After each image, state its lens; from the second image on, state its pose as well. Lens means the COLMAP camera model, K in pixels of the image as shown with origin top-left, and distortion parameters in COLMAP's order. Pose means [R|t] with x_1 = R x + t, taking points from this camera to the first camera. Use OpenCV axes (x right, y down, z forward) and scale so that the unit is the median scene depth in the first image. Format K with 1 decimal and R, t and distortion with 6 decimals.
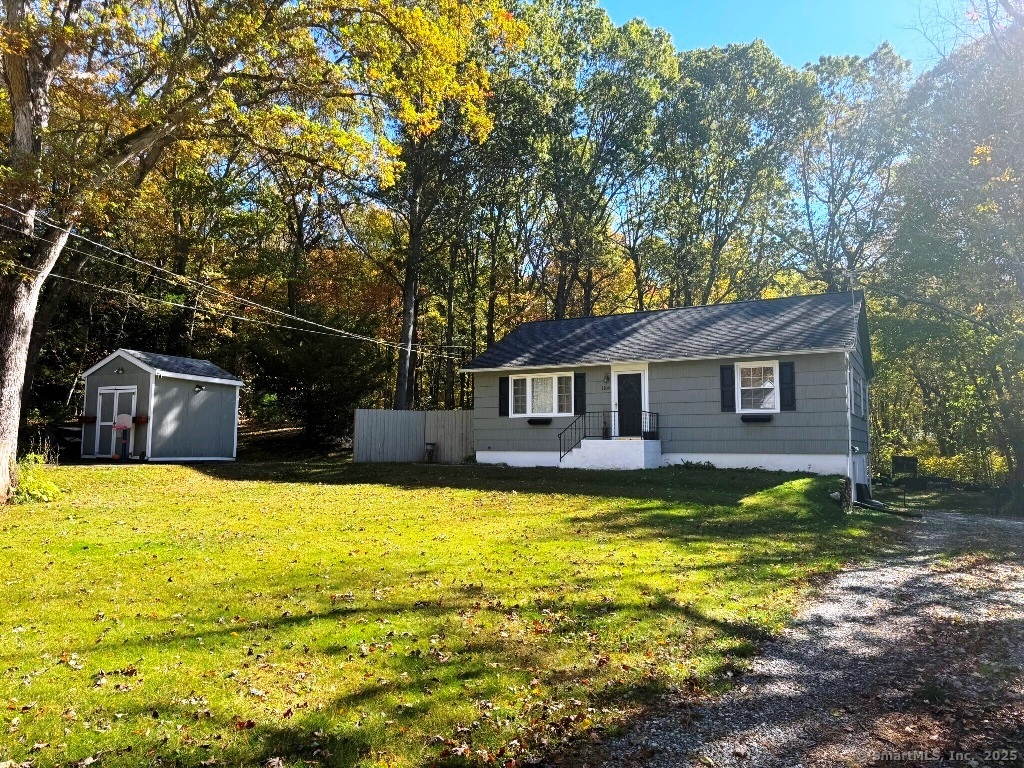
lens RADIAL K [[722.3, 0, 512.0], [0, 722.3, 384.0], [0, 0, 1]] dist [0.074999, -0.084532]
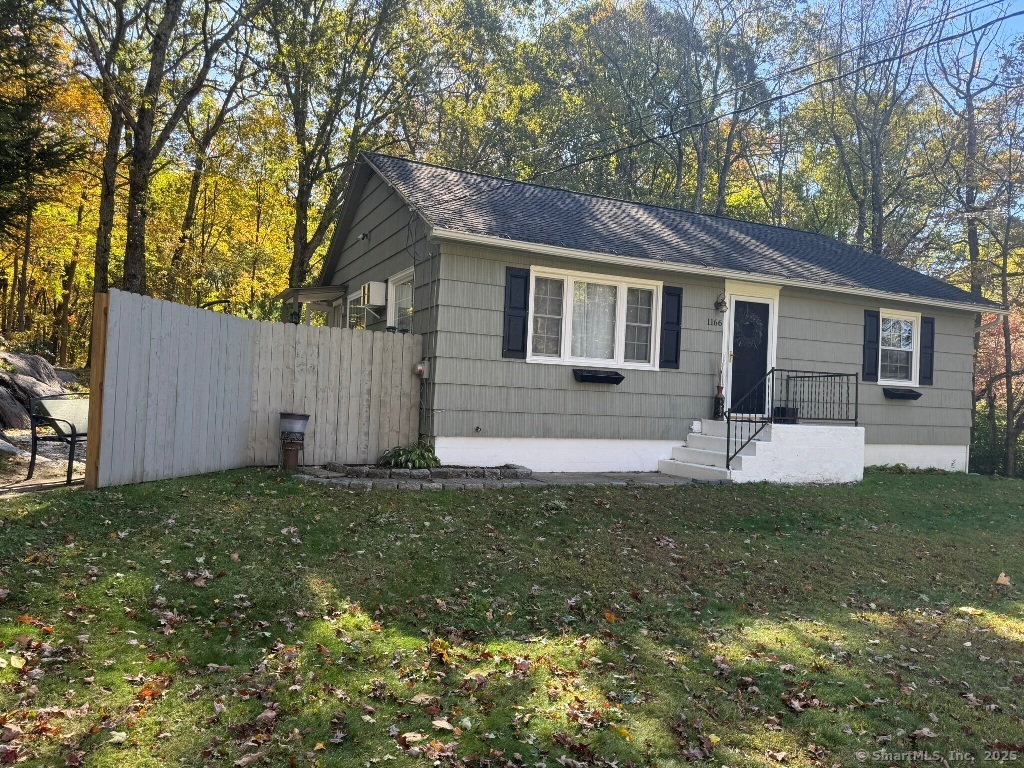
lens RADIAL K [[722.3, 0, 512.0], [0, 722.3, 384.0], [0, 0, 1]] dist [0.074999, -0.084532]
pose [[0.601911, 0.033836, 0.797846, -0.373018], [-0.109441, 0.993170, 0.040445, 0.043964], [-0.791028, -0.111661, 0.601503, 0.762042]]
